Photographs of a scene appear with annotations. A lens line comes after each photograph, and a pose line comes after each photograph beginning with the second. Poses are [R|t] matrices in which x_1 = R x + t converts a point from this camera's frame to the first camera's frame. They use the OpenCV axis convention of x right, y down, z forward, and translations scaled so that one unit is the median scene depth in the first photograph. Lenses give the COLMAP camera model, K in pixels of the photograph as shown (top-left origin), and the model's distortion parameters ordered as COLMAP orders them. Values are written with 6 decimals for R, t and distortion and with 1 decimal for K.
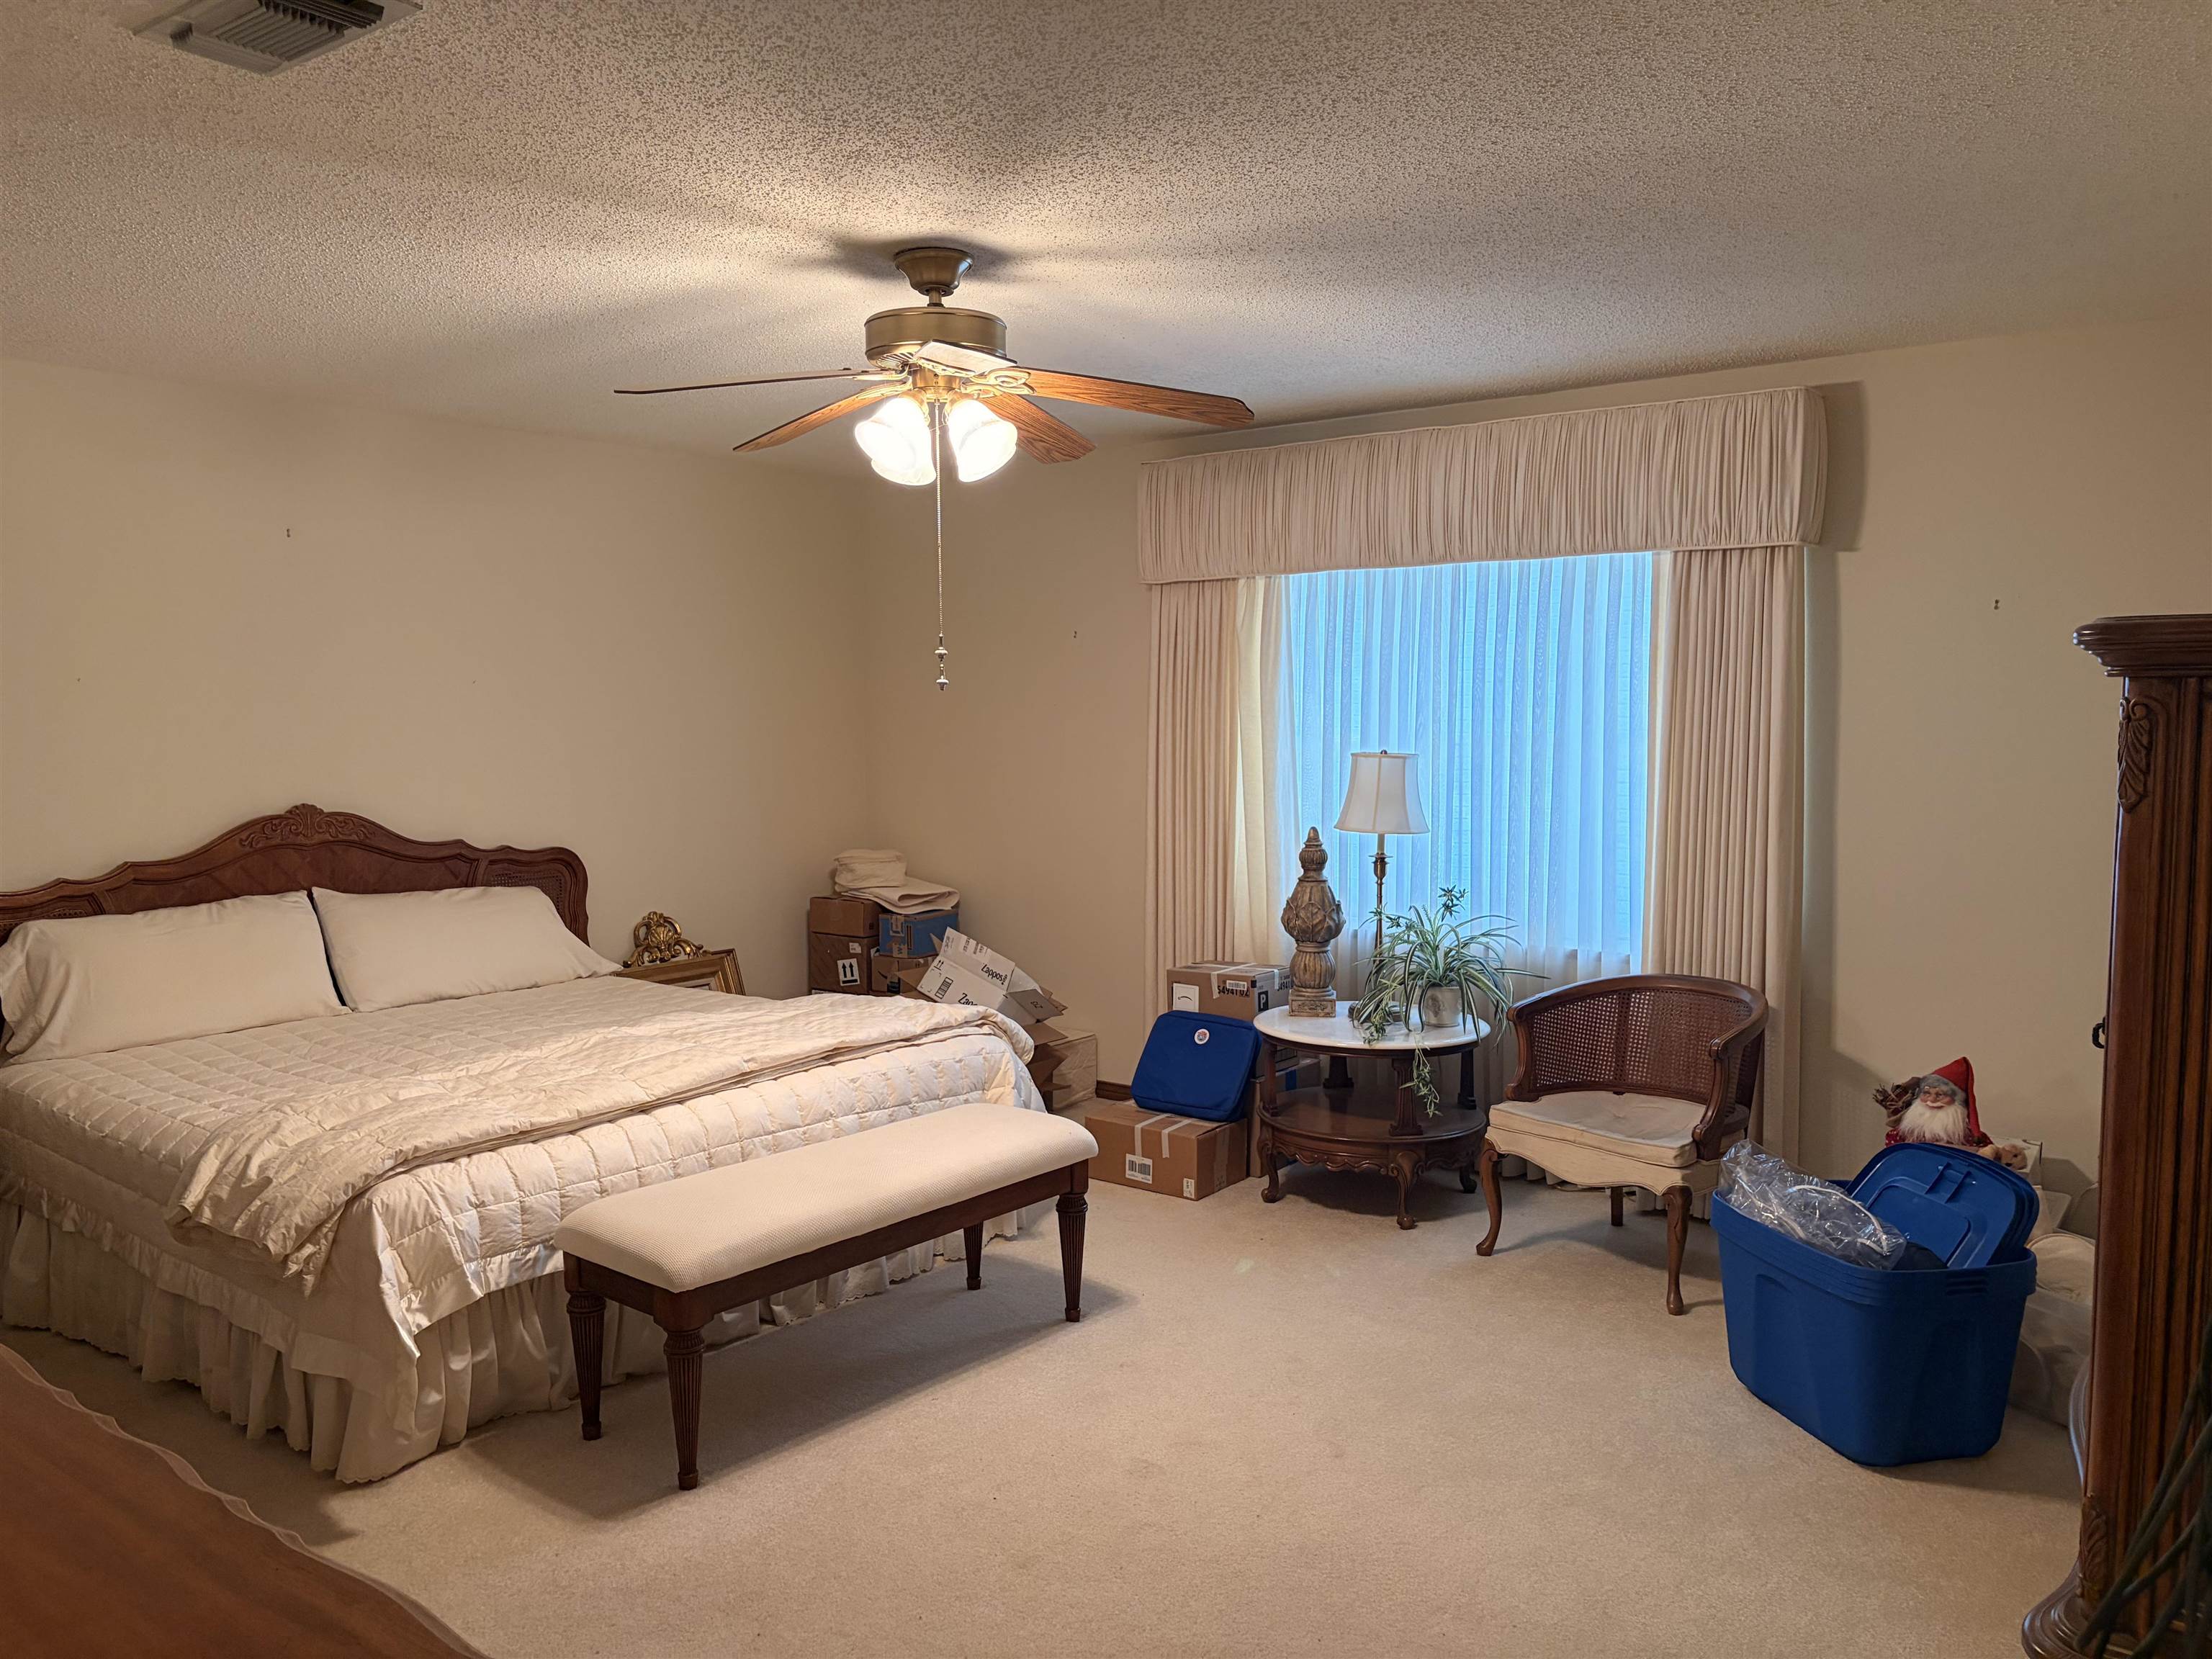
lens RADIAL K [[1683.1, 0, 1101.7], [0, 1683.1, 836.4], [0, 0, 1]] dist [0.050441, -0.047768]
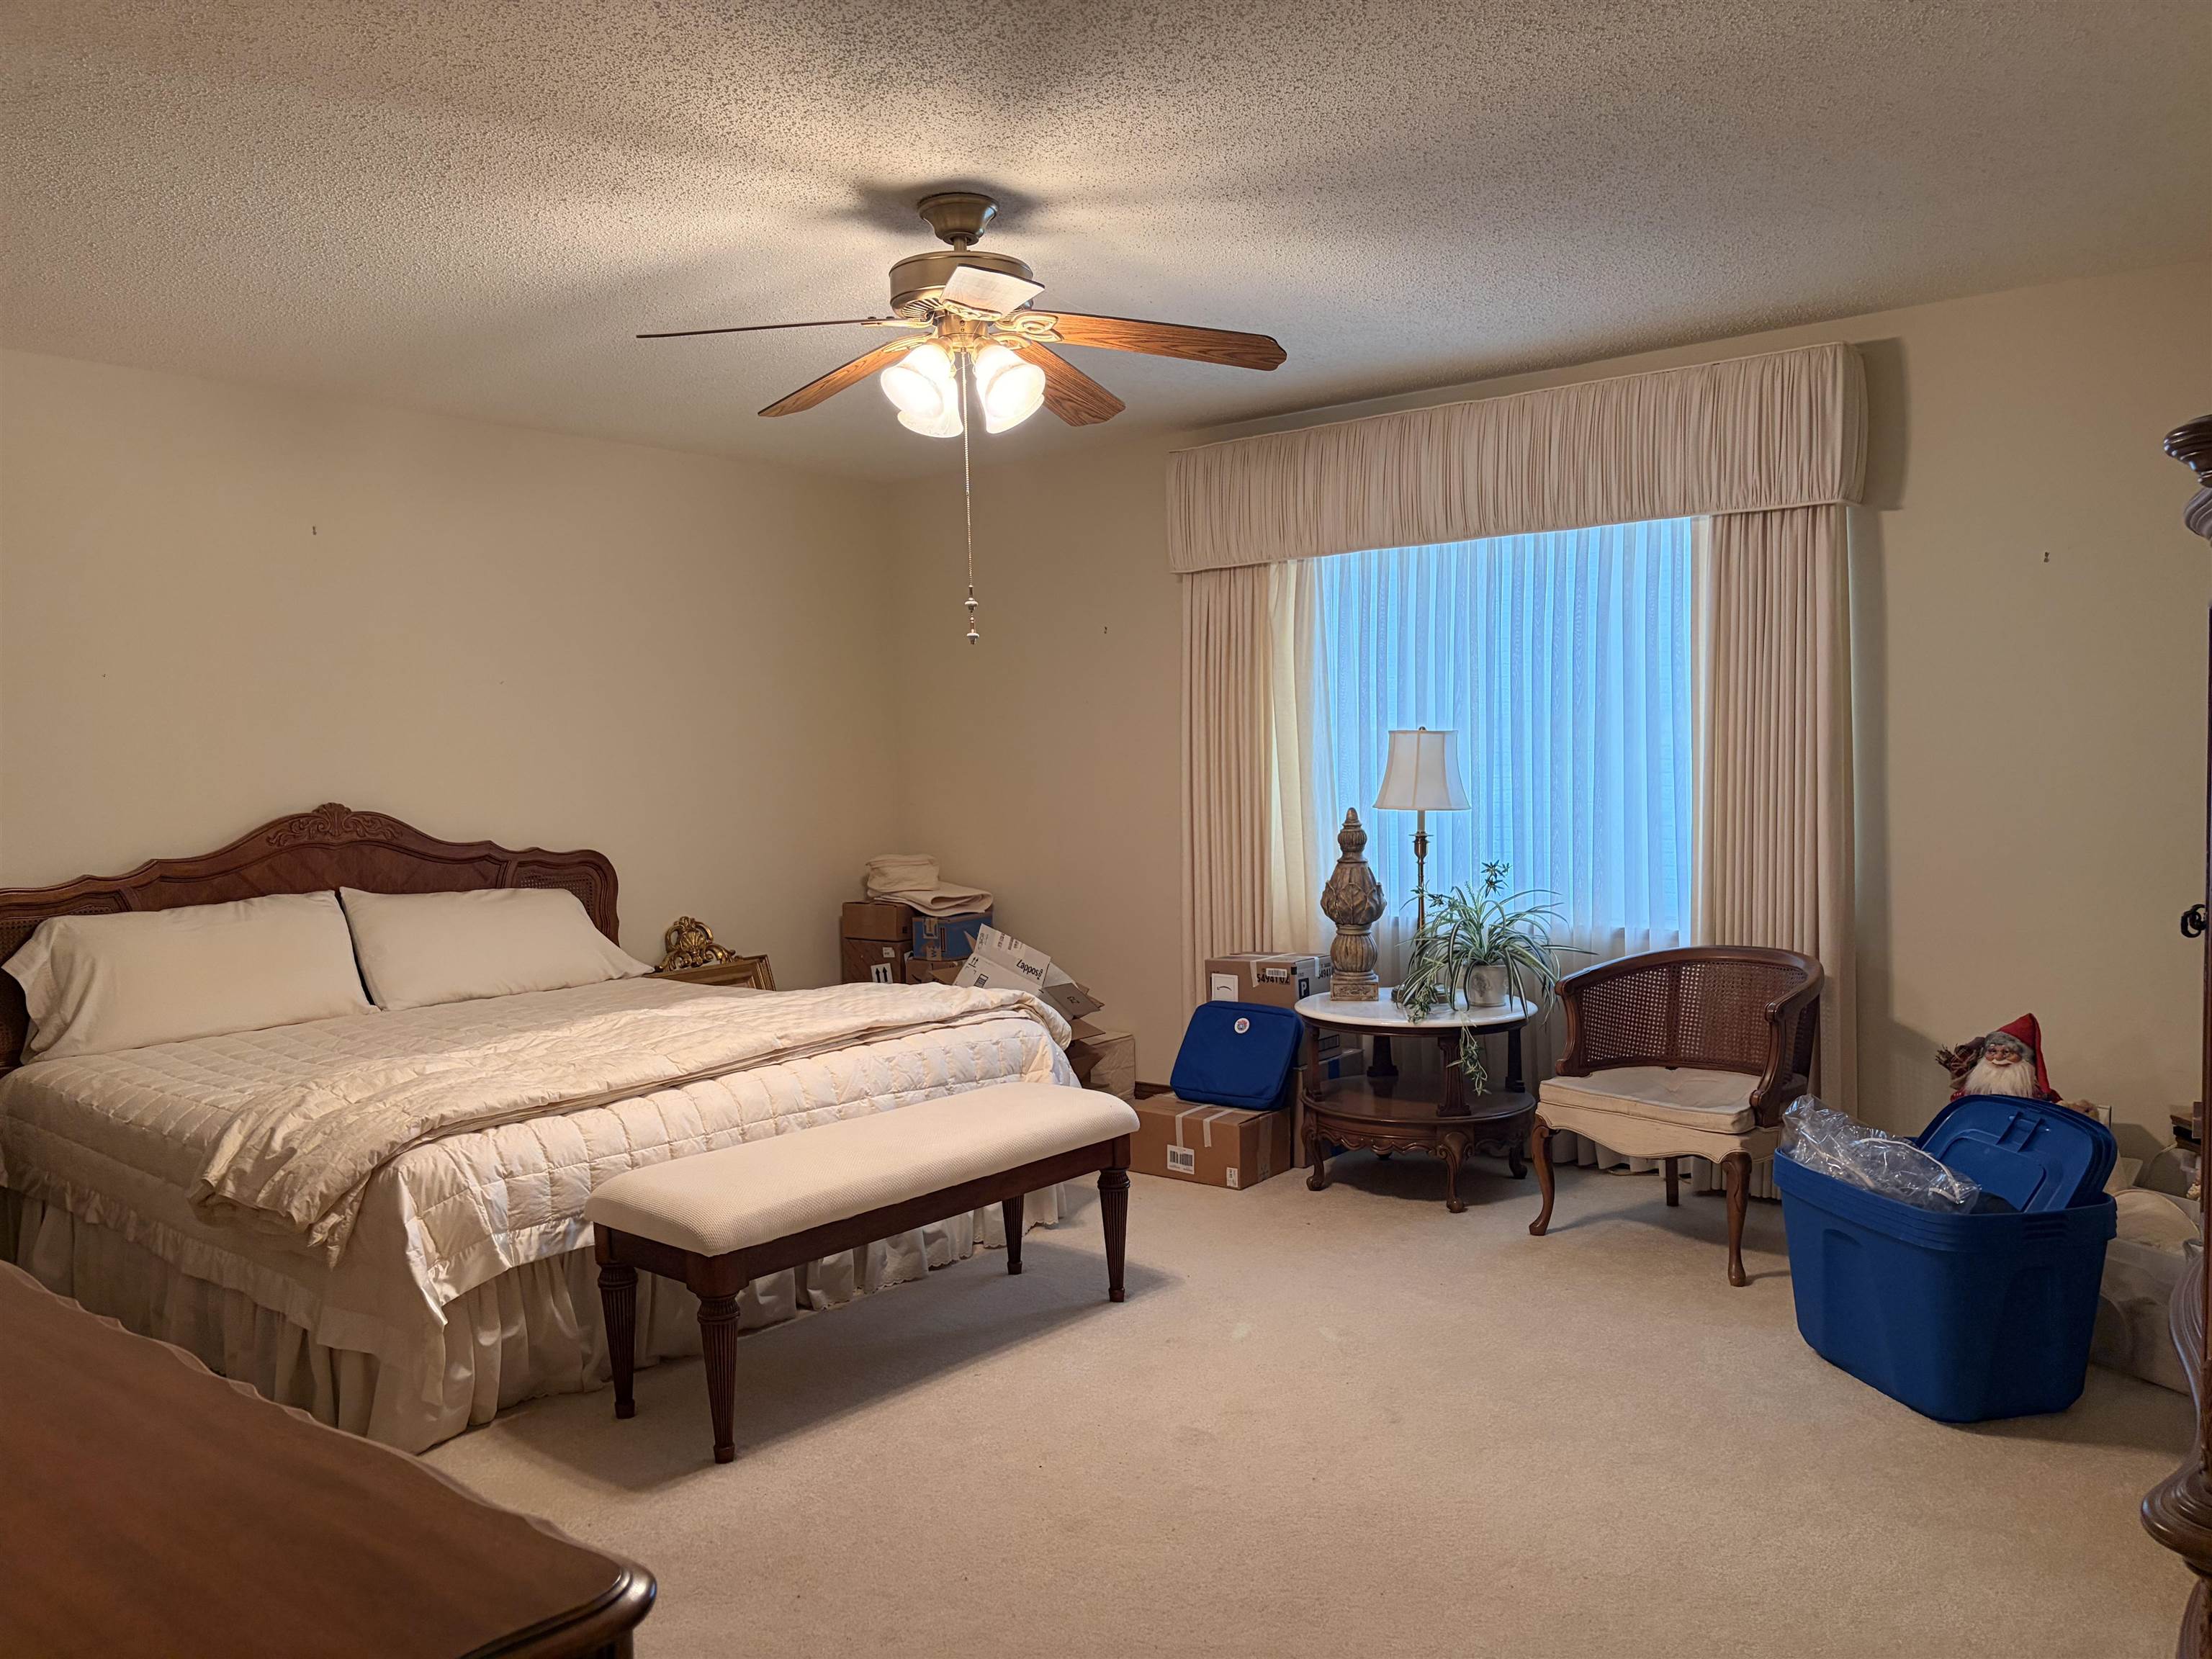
lens RADIAL K [[1683.1, 0, 1114.4], [0, 1683.1, 840.7], [0, 0, 1]] dist [0.050441, -0.047768]
pose [[0.999785, -0.017722, -0.010795, -0.003304], [0.017430, 0.999495, -0.026563, 0.047701], [0.011260, 0.026369, 0.999589, 0.019786]]
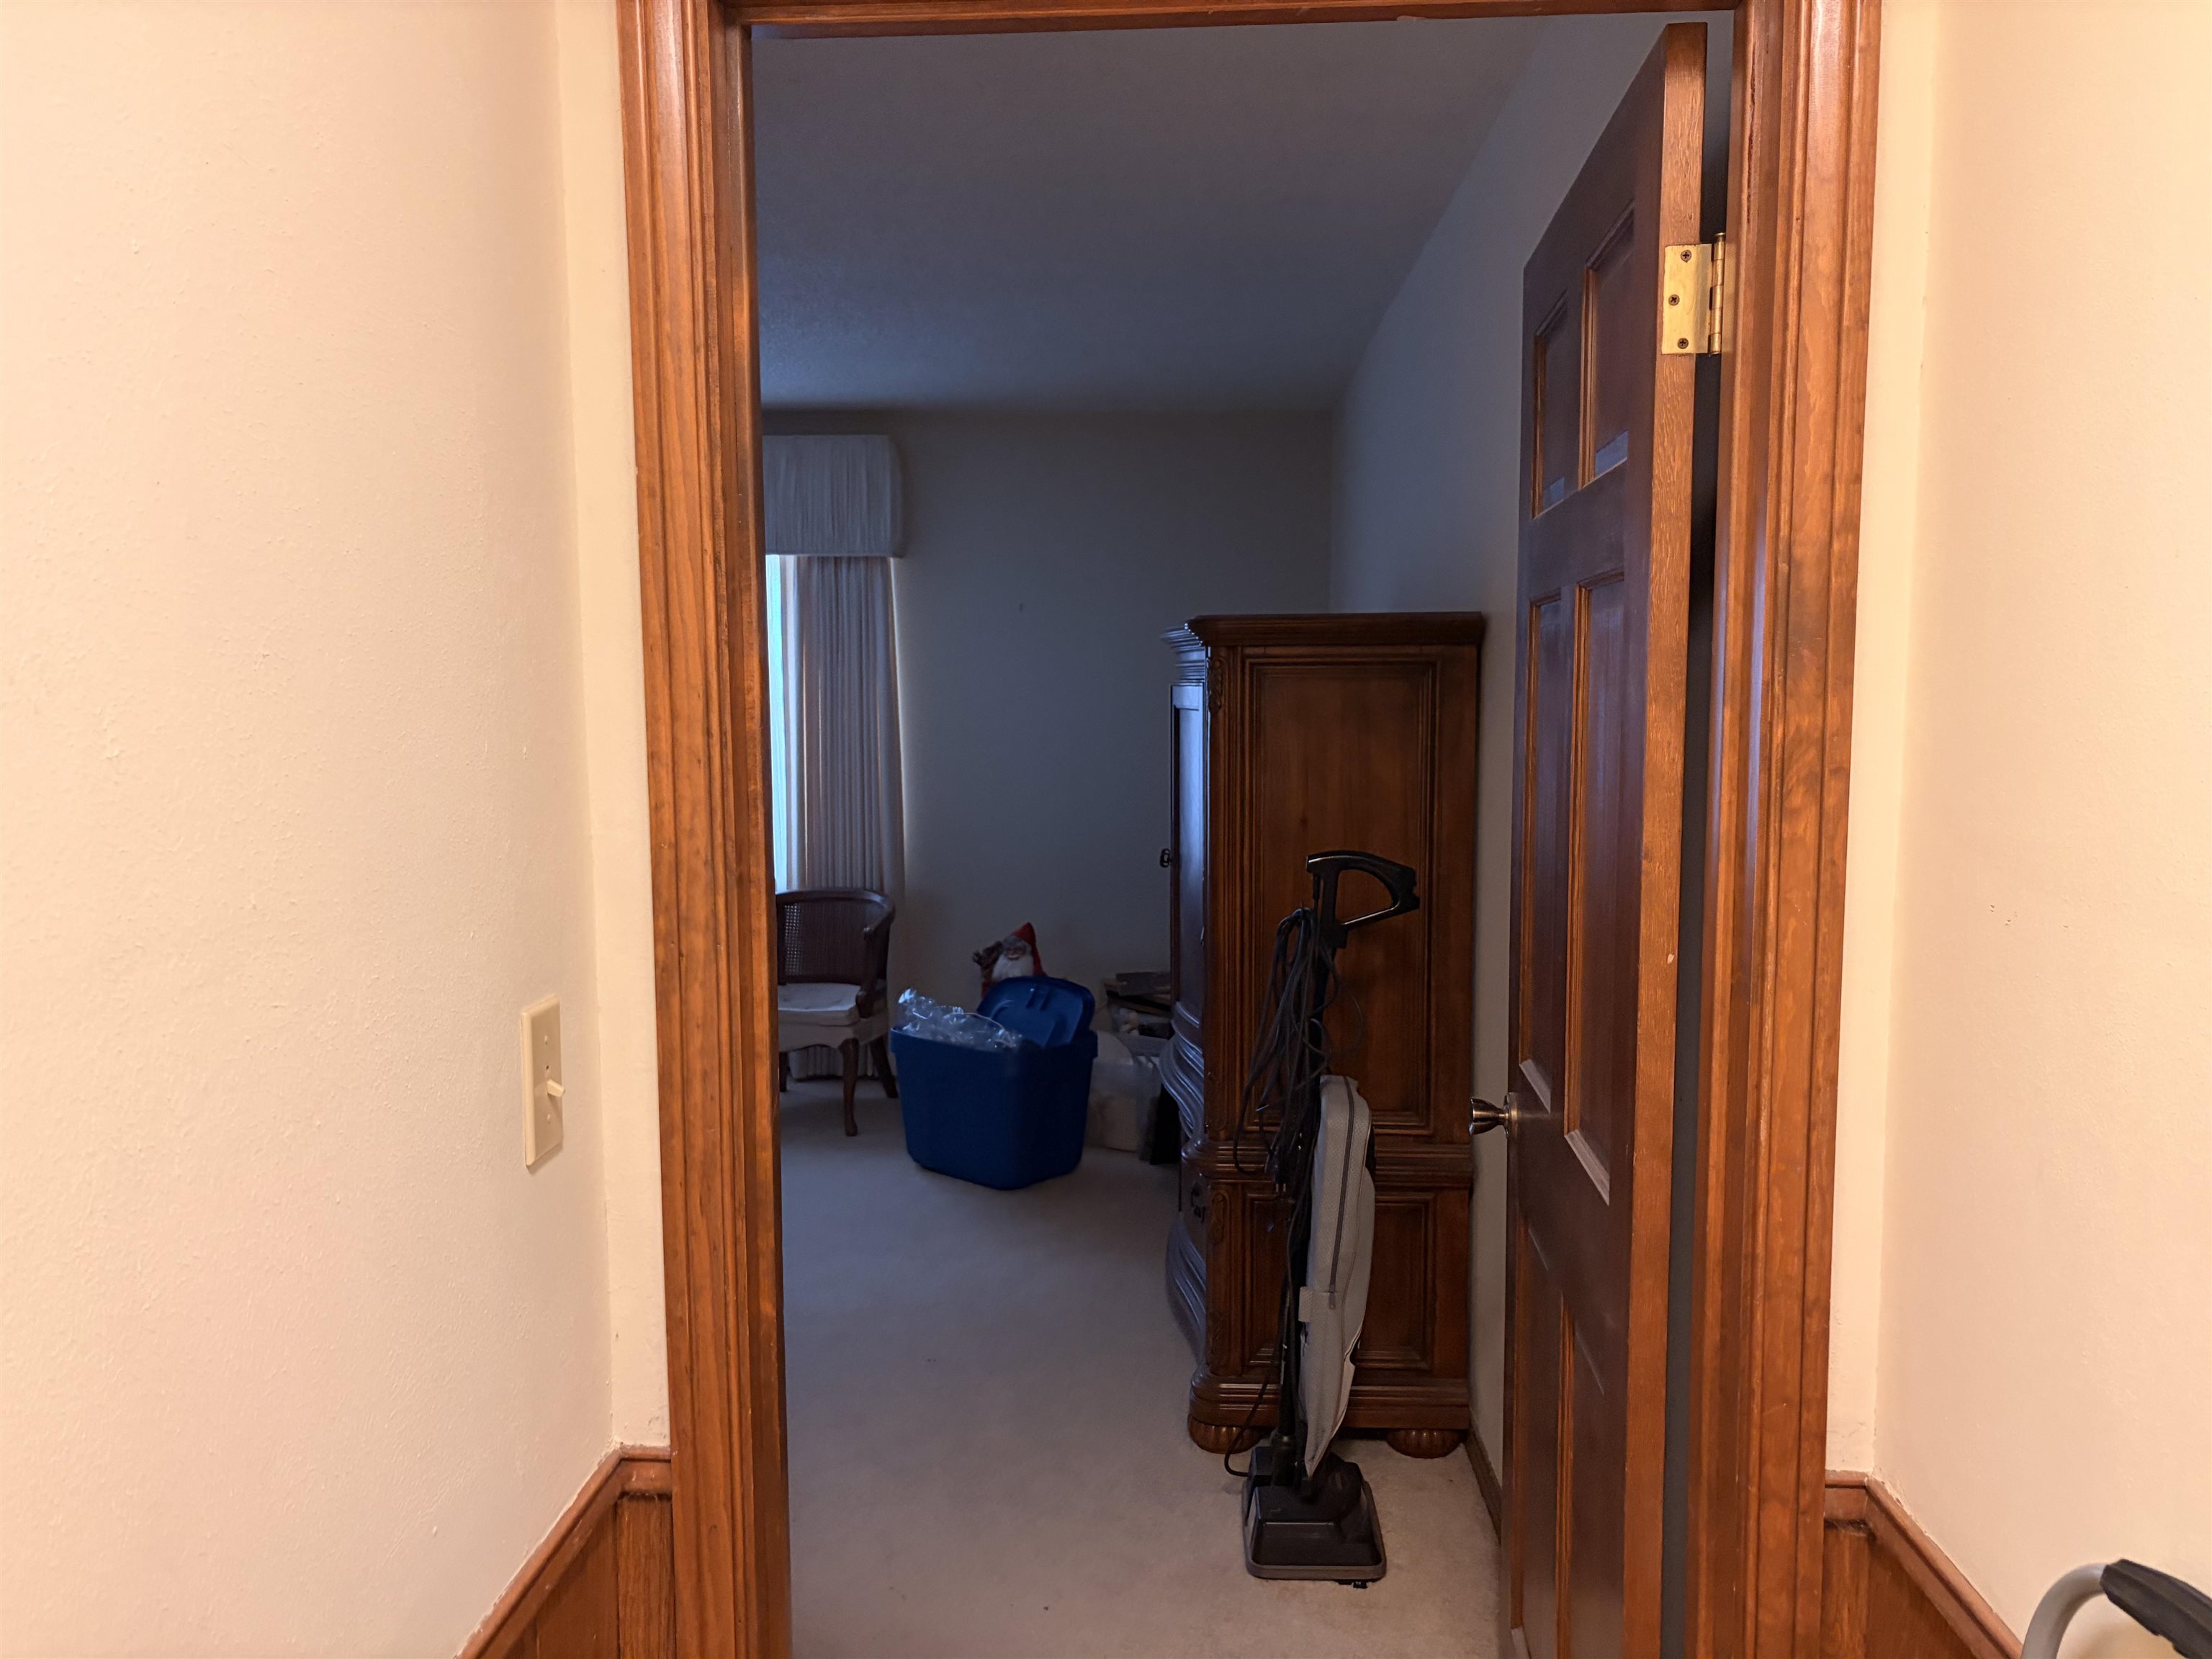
lens RADIAL K [[1683.1, 0, 1101.9], [0, 1683.1, 826.7], [0, 0, 1]] dist [0.050441, -0.047768]
pose [[0.823963, -0.049998, 0.564434, -0.237056], [0.049762, 0.998636, 0.015816, 0.029987], [-0.564455, 0.015055, 0.825327, -0.204806]]
